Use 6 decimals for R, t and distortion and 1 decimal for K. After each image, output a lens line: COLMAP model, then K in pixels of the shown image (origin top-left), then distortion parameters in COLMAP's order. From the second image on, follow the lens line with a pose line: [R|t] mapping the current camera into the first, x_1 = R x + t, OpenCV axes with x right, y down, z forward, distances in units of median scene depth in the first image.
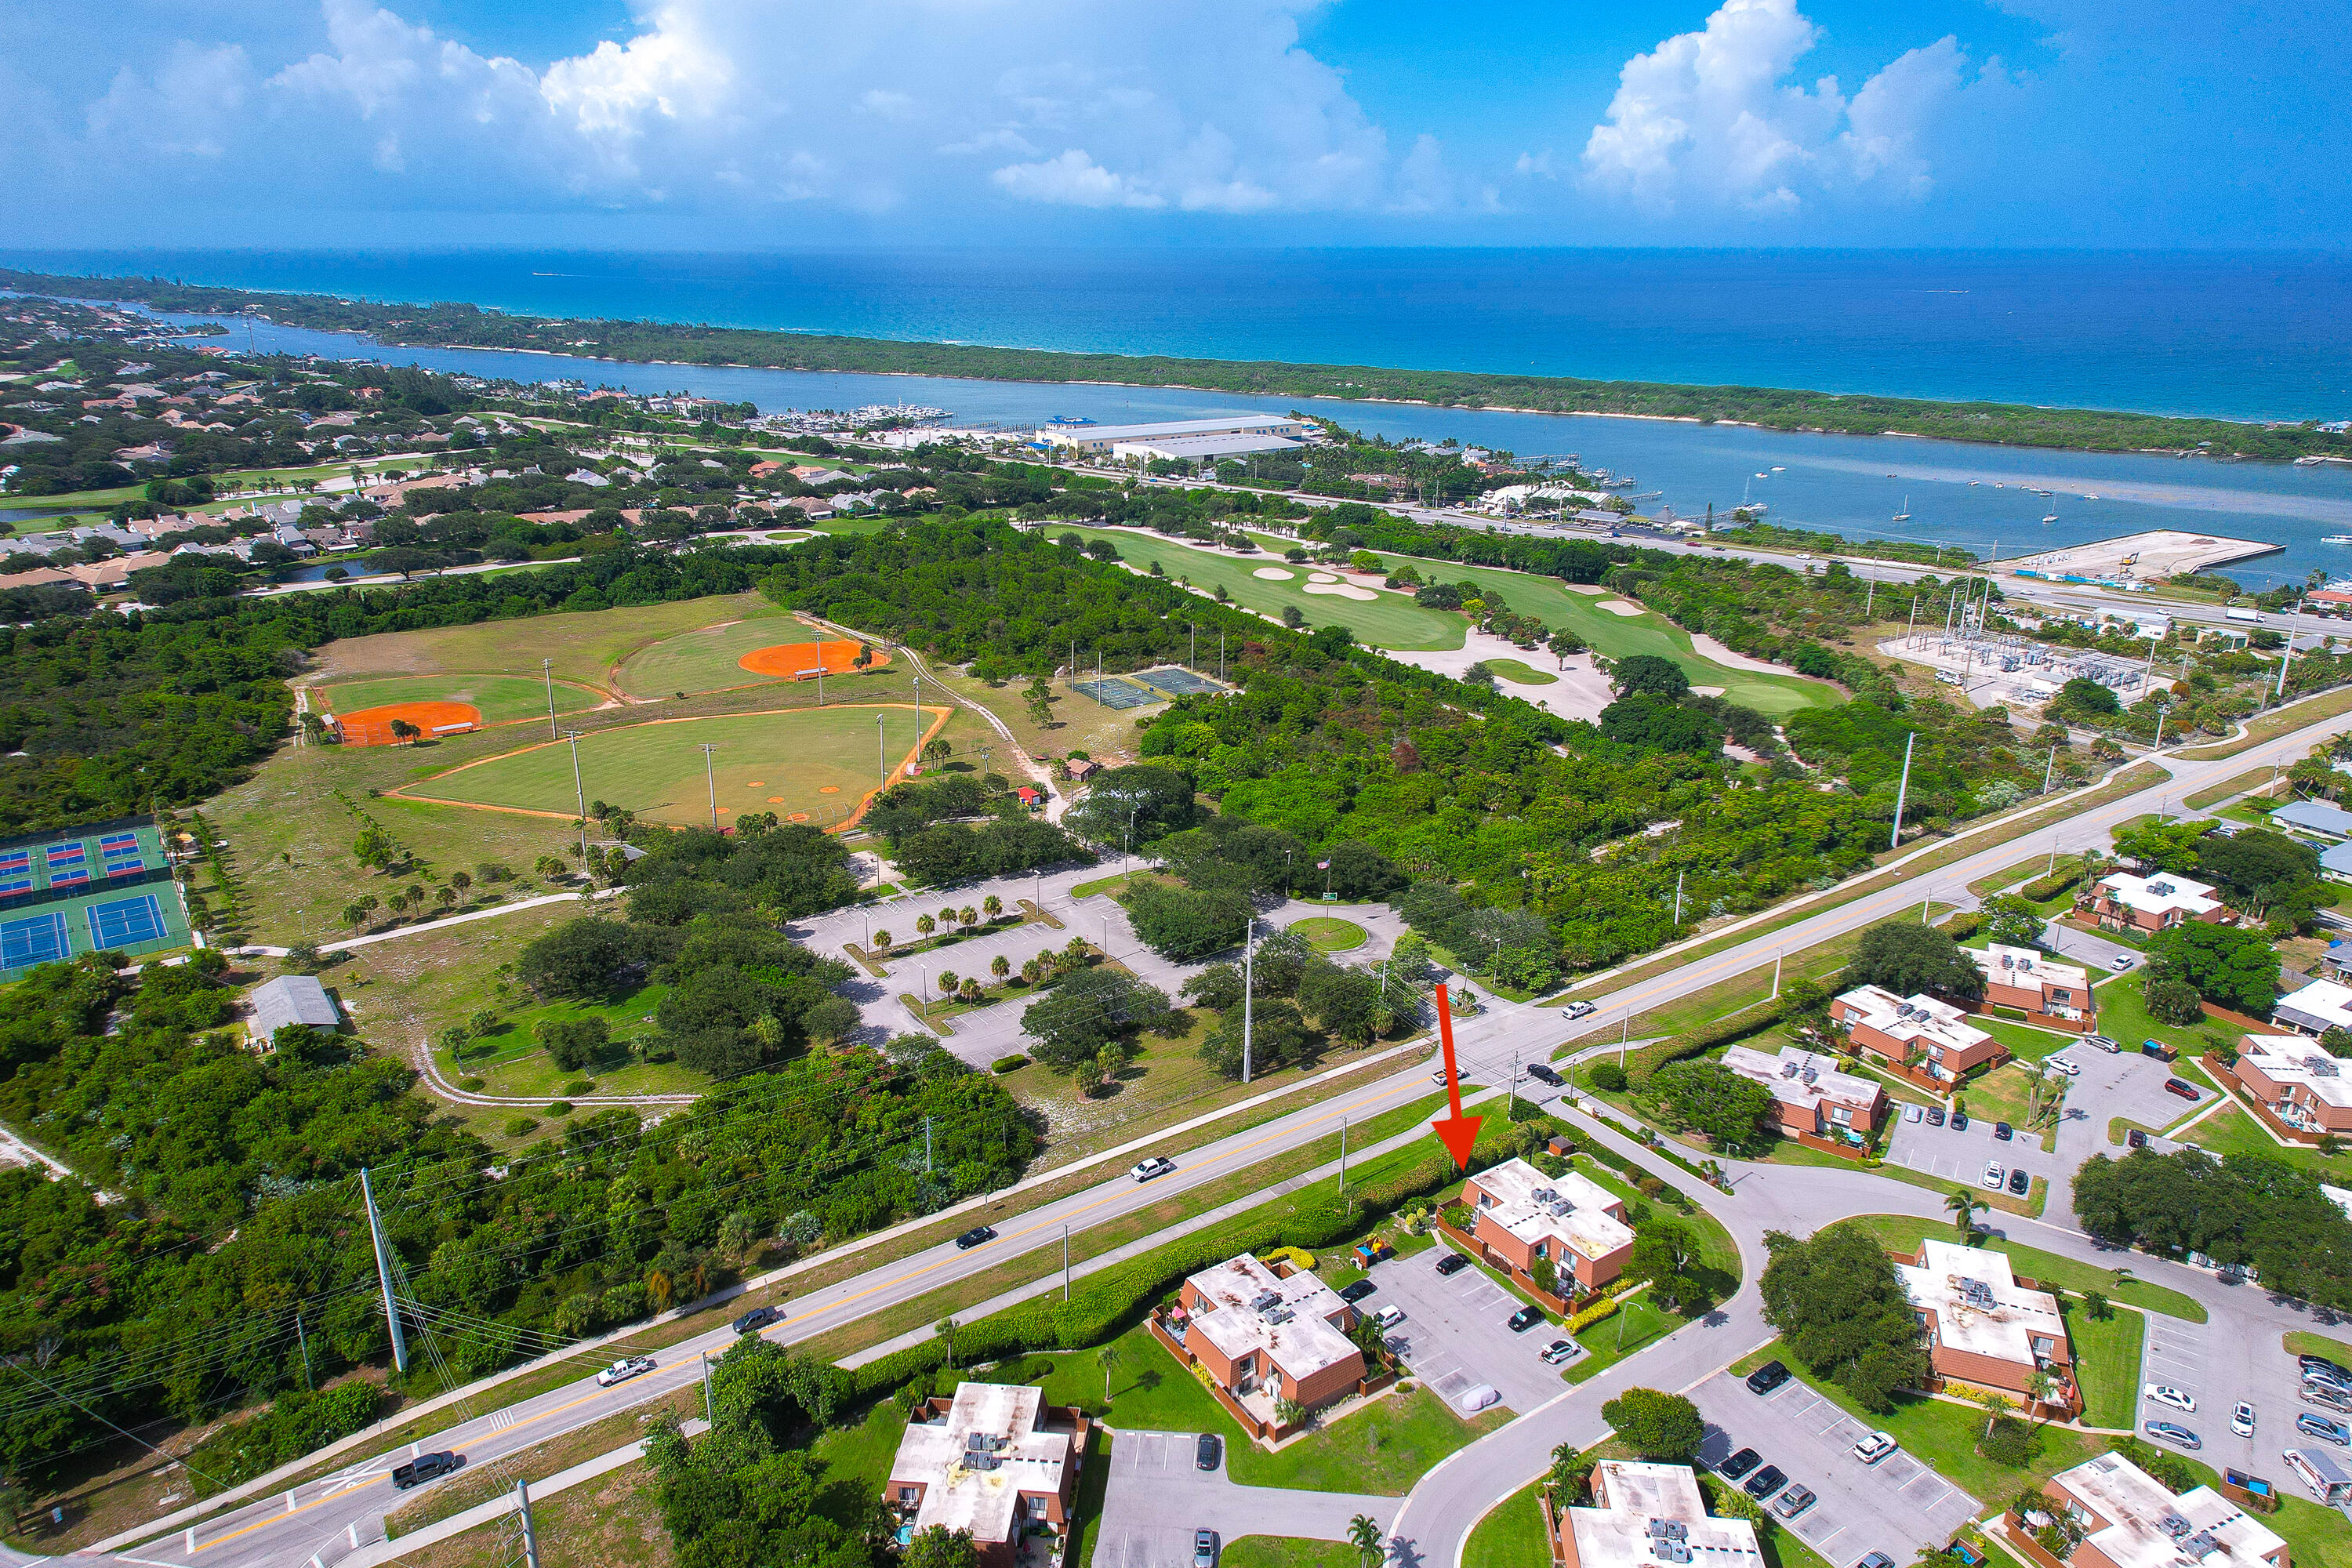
lens RADIAL K [[1527.6, 0, 1157.6], [0, 1527.6, 794.4], [0, 0, 1]] dist [0.023342, -0.019141]
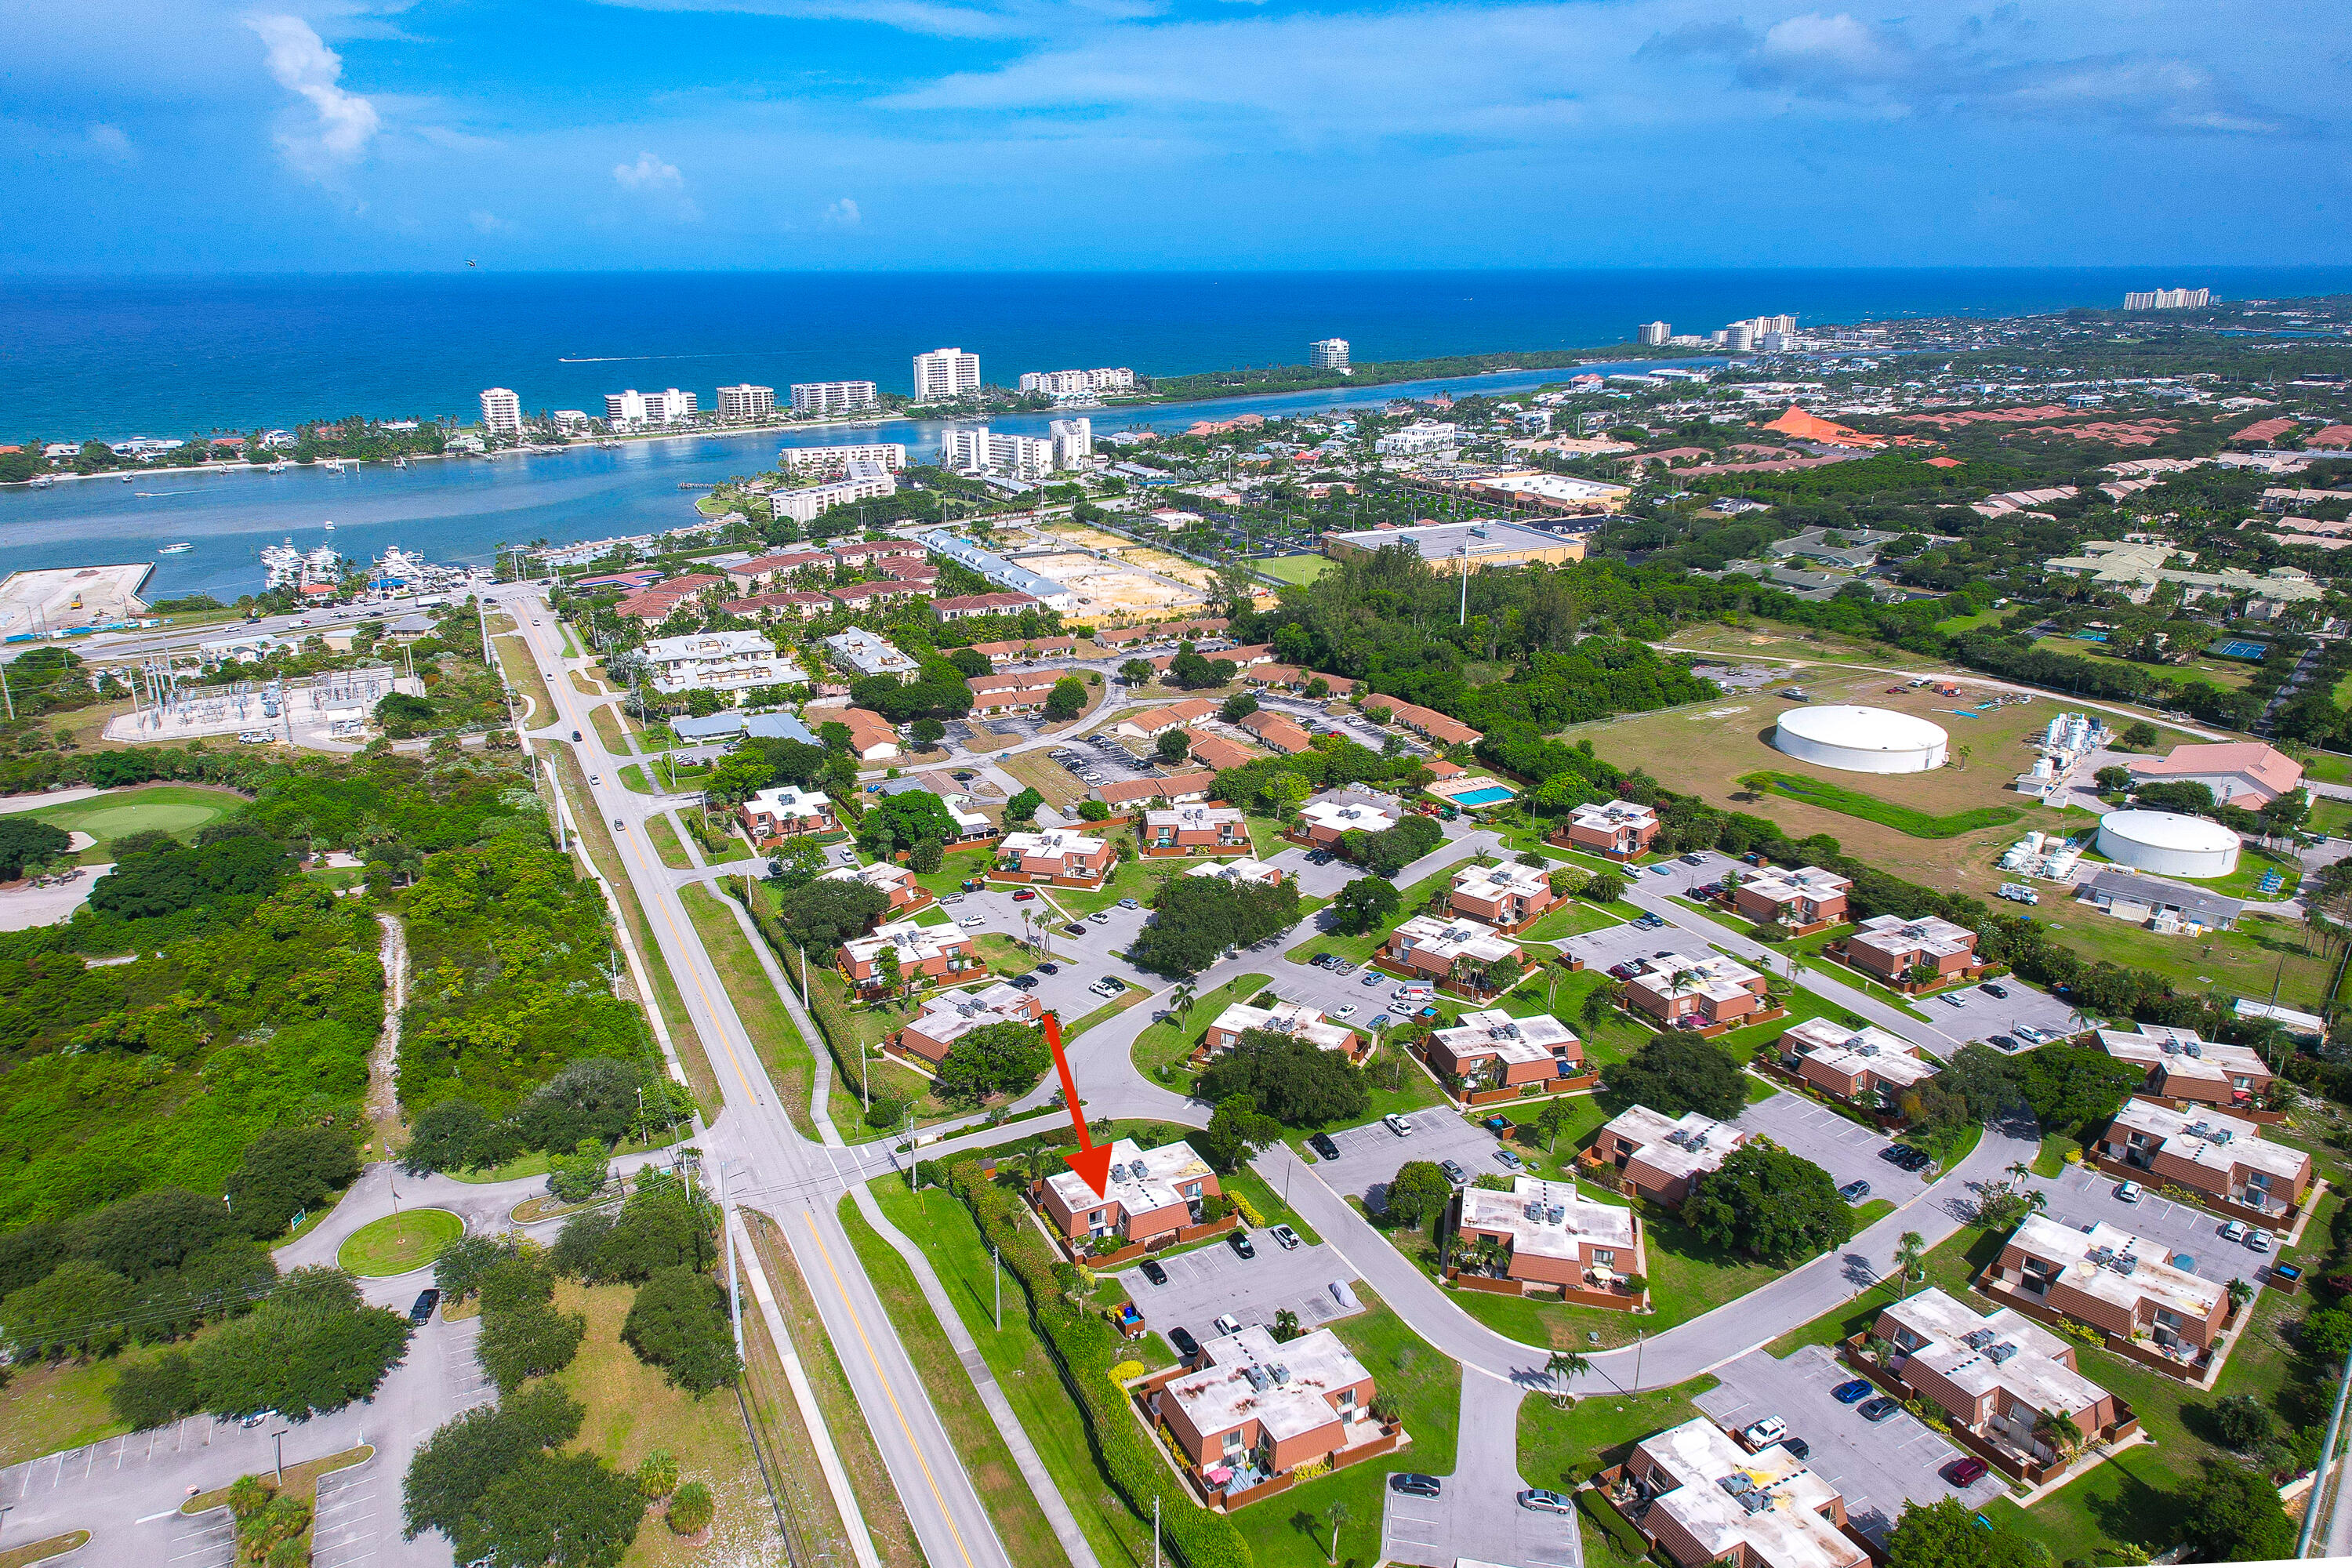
lens RADIAL K [[1527.6, 0, 1157.6], [0, 1527.6, 794.4], [0, 0, 1]] dist [0.023342, -0.019141]
pose [[0.129087, -0.322654, 0.937673, -0.439597], [0.337127, 0.903541, 0.264498, -0.163811], [-0.932567, 0.281971, 0.225411, 0.464791]]
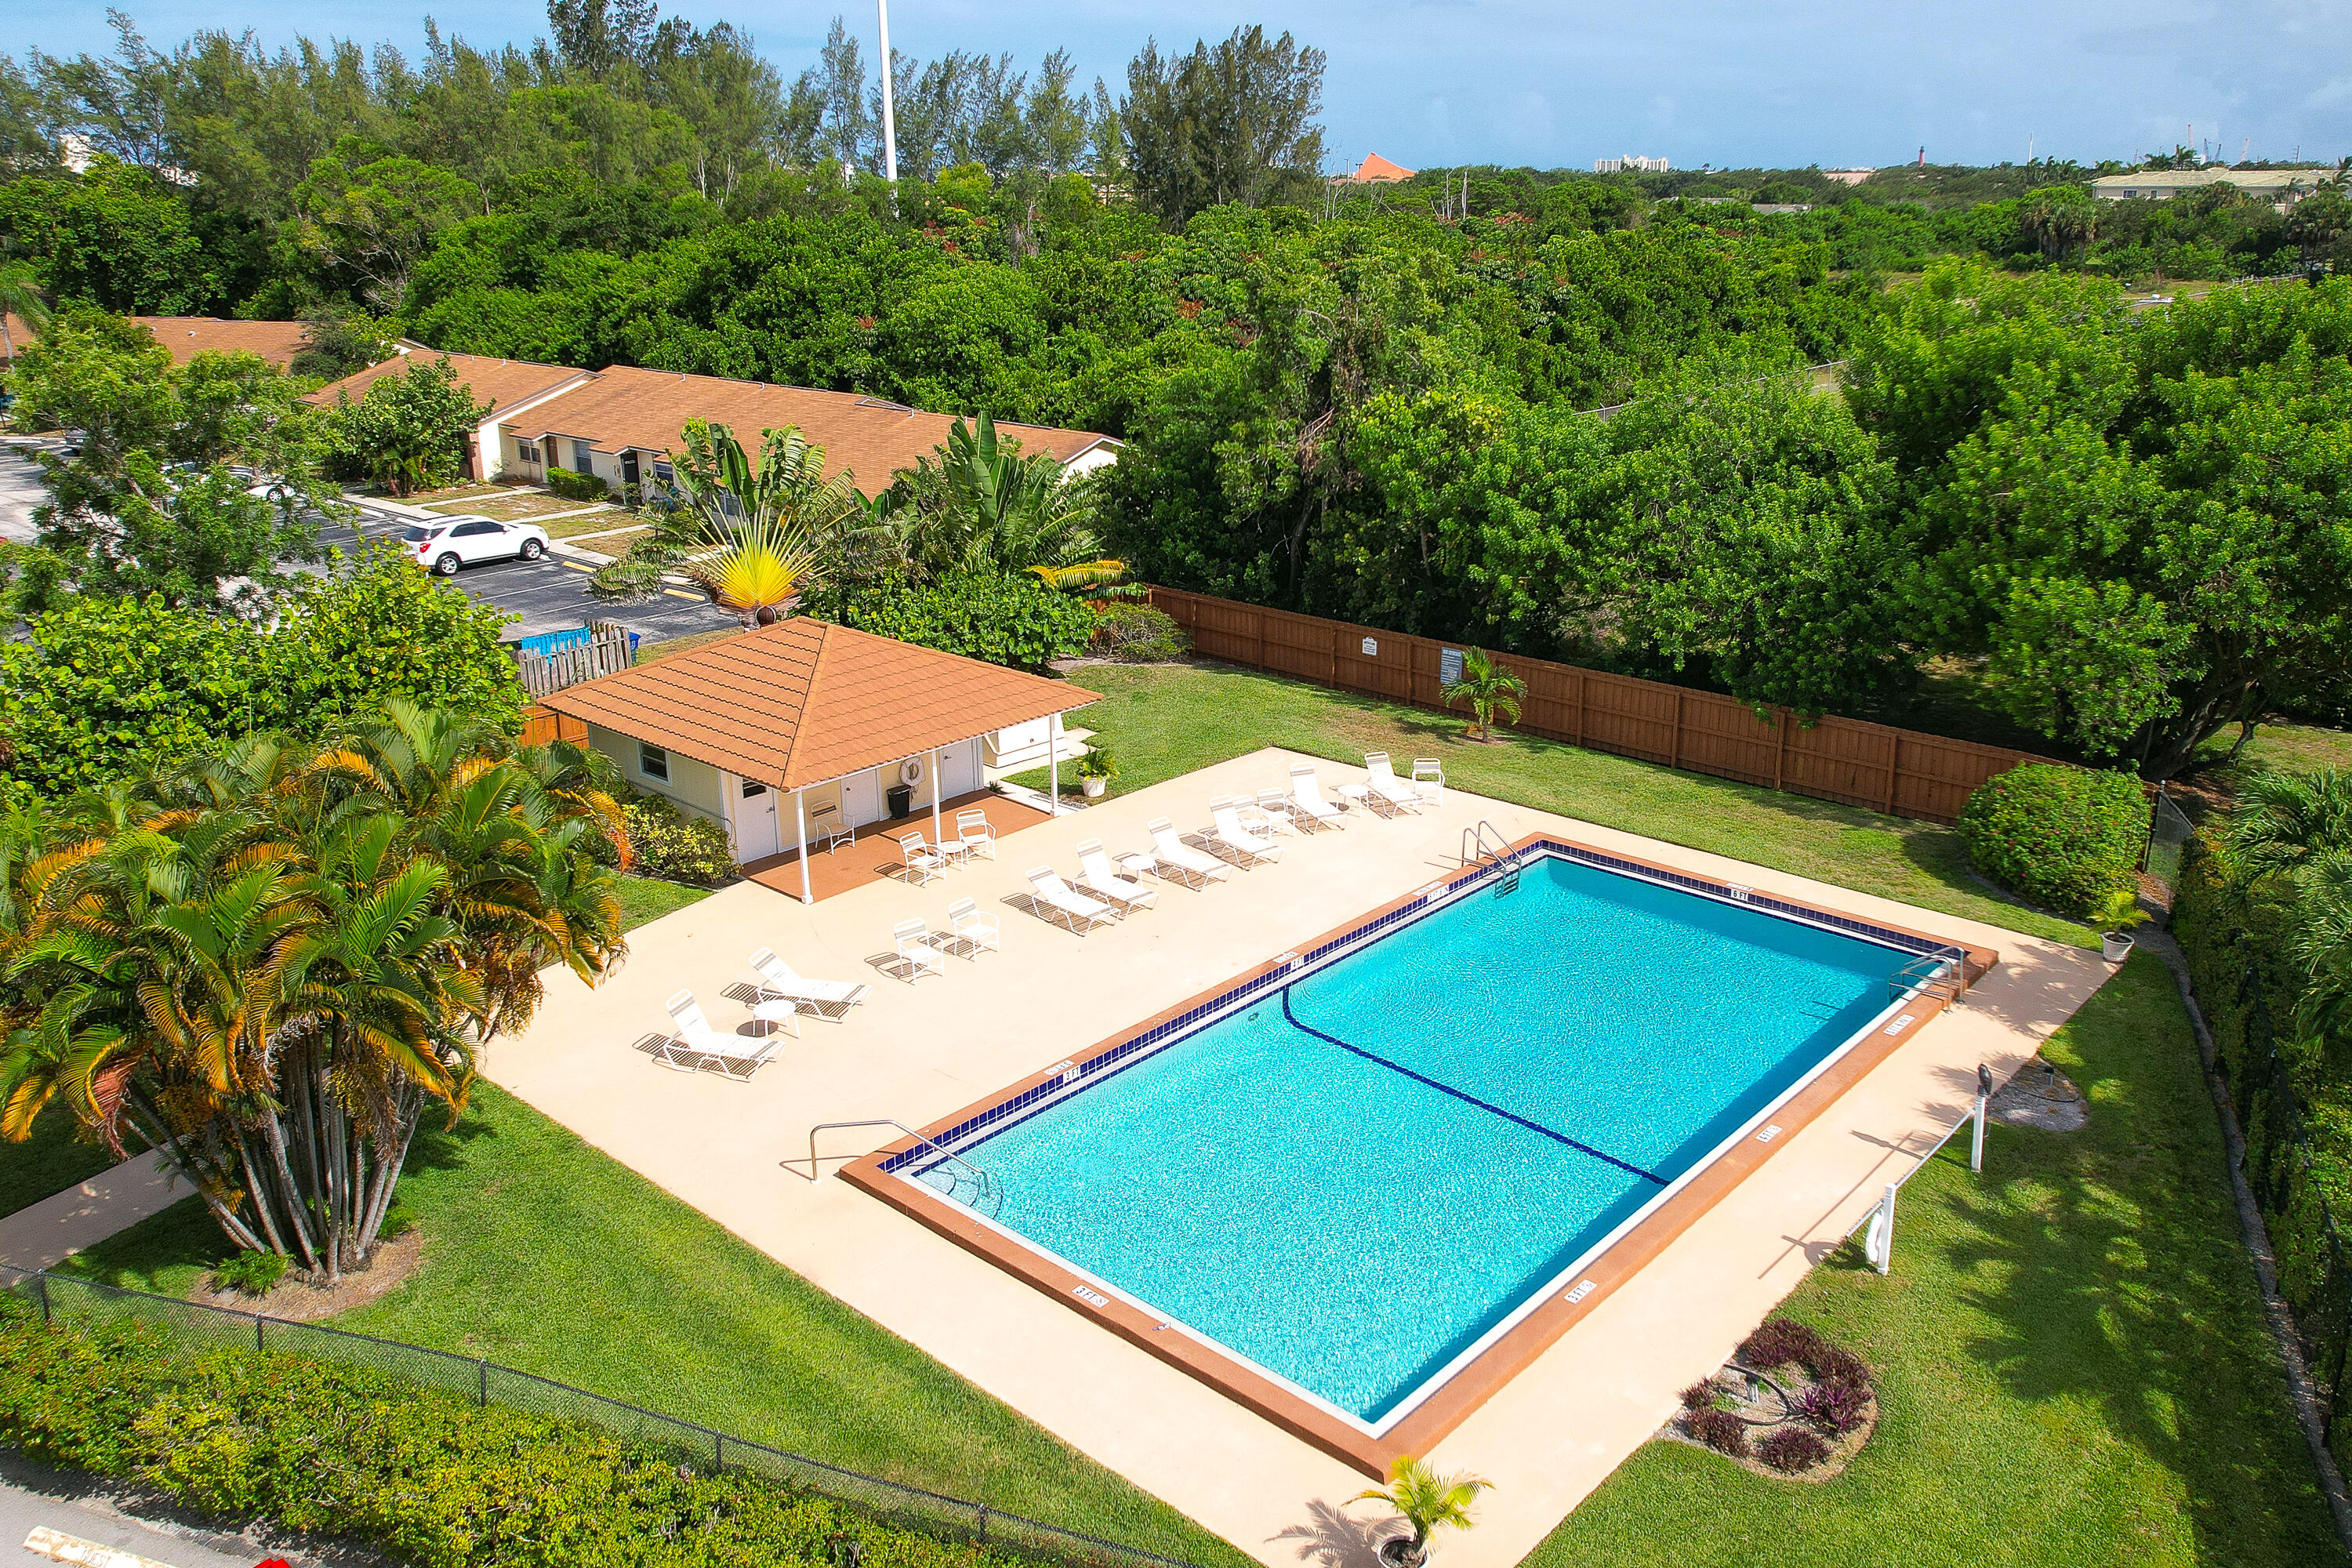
lens RADIAL K [[1775.2, 0, 1255.5], [0, 1775.2, 779.0], [0, 0, 1]] dist [0.013271, -0.003740]
pose [[-0.258654, -0.308205, 0.915482, 0.741938], [0.326283, 0.864156, 0.383111, 0.224793], [-0.909196, 0.397799, -0.122955, 0.515371]]
